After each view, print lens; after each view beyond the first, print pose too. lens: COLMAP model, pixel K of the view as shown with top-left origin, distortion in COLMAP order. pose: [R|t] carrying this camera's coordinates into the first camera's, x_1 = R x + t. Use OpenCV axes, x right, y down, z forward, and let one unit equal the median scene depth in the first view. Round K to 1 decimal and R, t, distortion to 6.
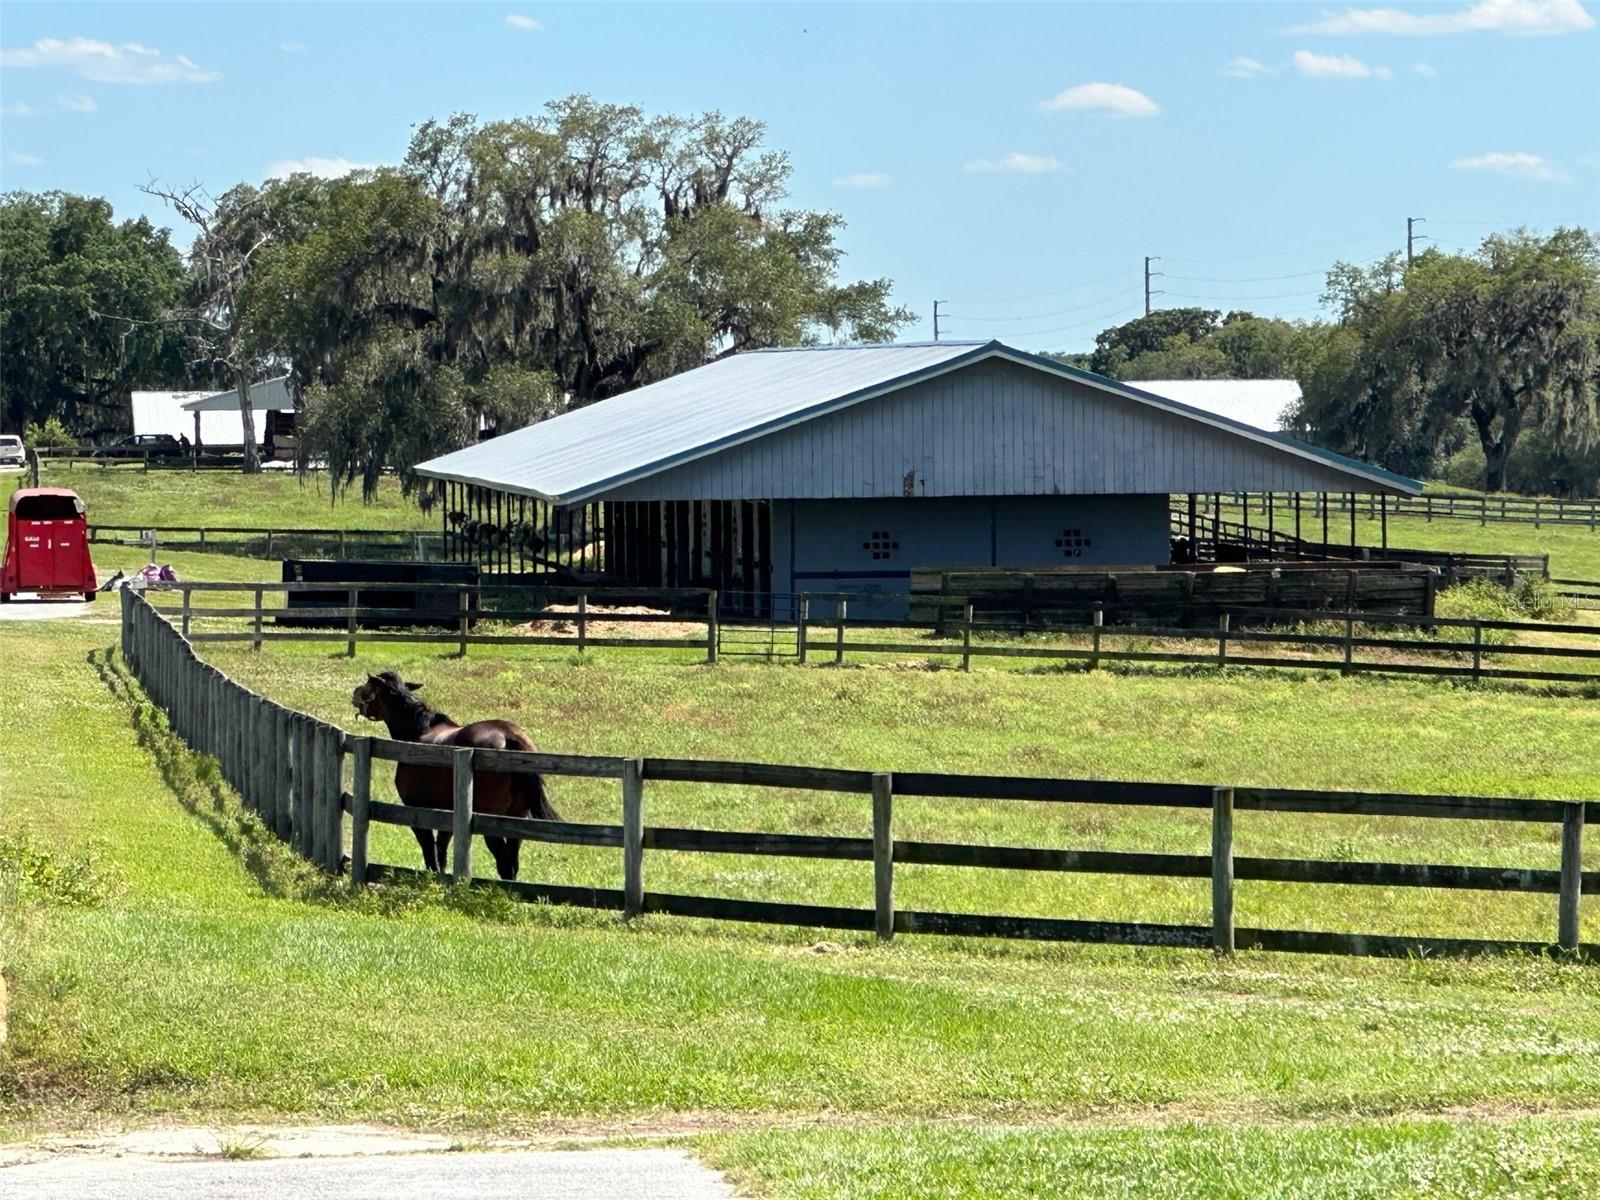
lens RADIAL K [[8345.0, 0, 800.0], [0, 8345.0, 600.0], [0, 0, 1]] dist [-1.407816, 8.717603]
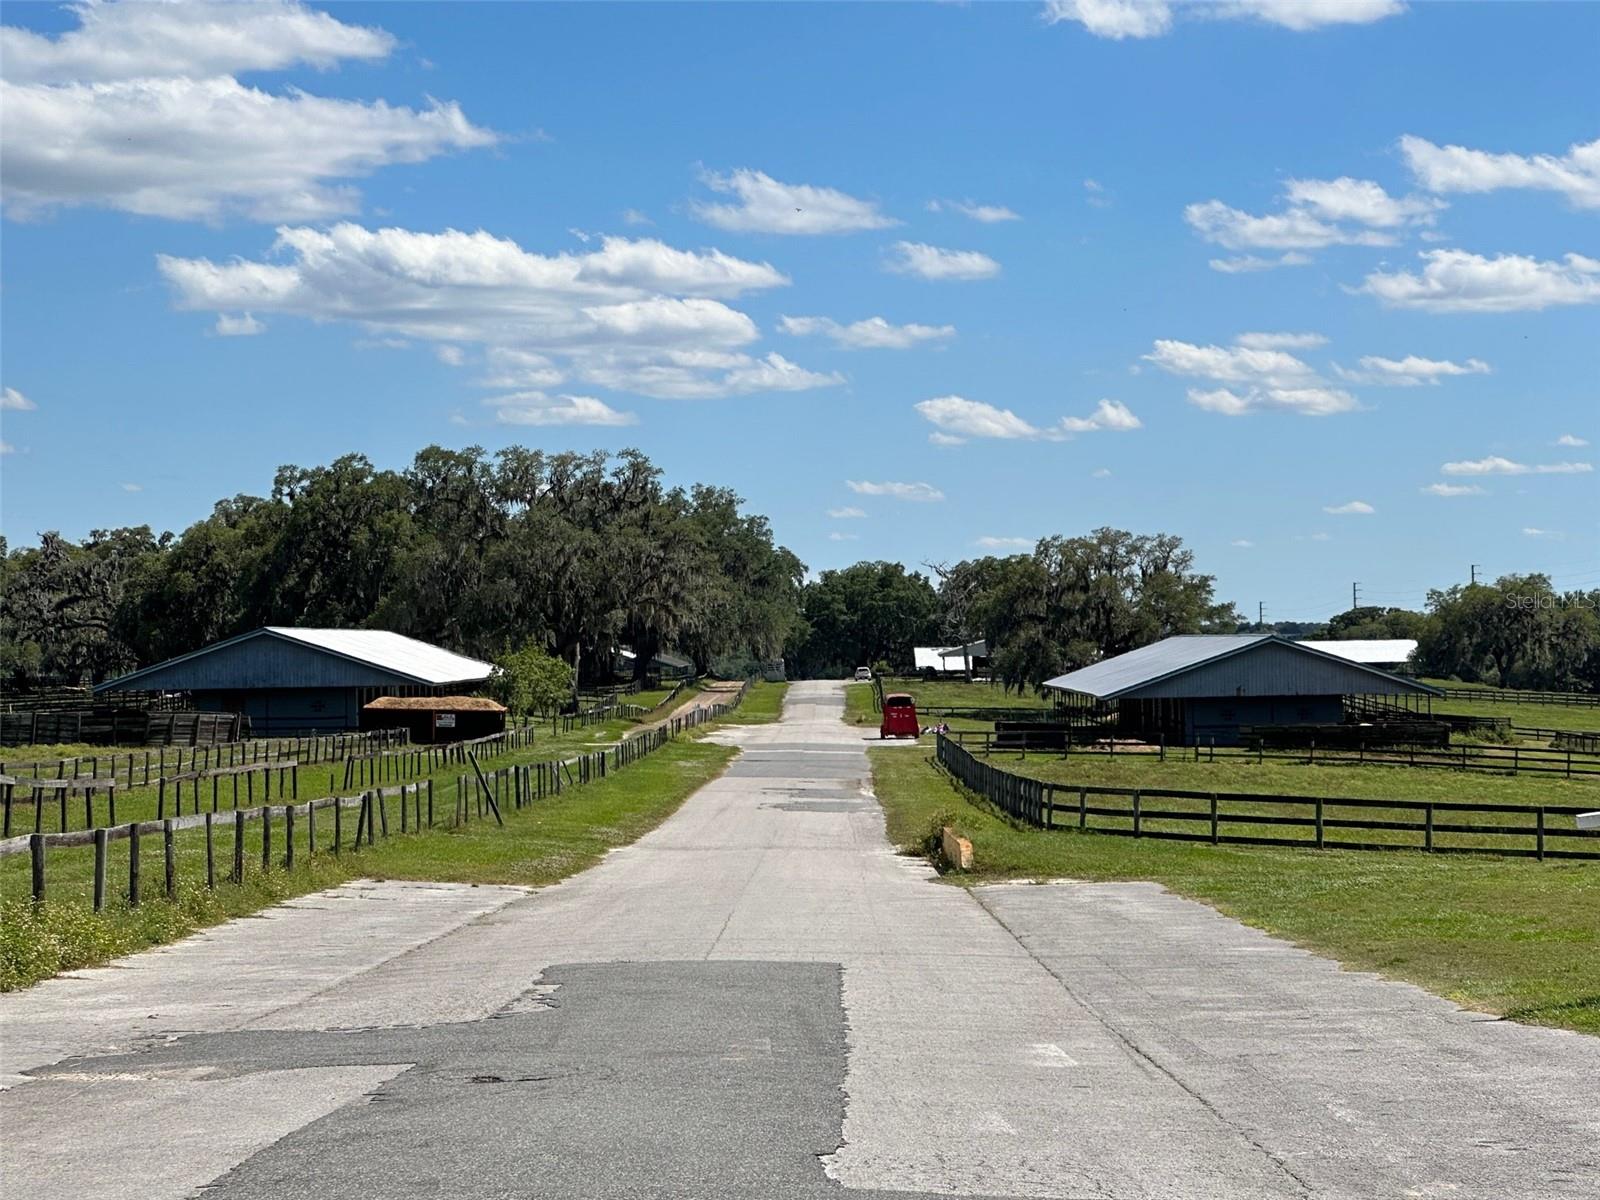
lens RADIAL K [[3840.9, 0, 800.0], [0, 3840.9, 600.0], [0, 0, 1]] dist [-0.600122, 14.036285]
pose [[0.994499, -0.004584, -0.104644, 0.001363], [0.000907, 0.999381, -0.035157, -0.000570], [0.104741, 0.034868, 0.993888, -0.119702]]
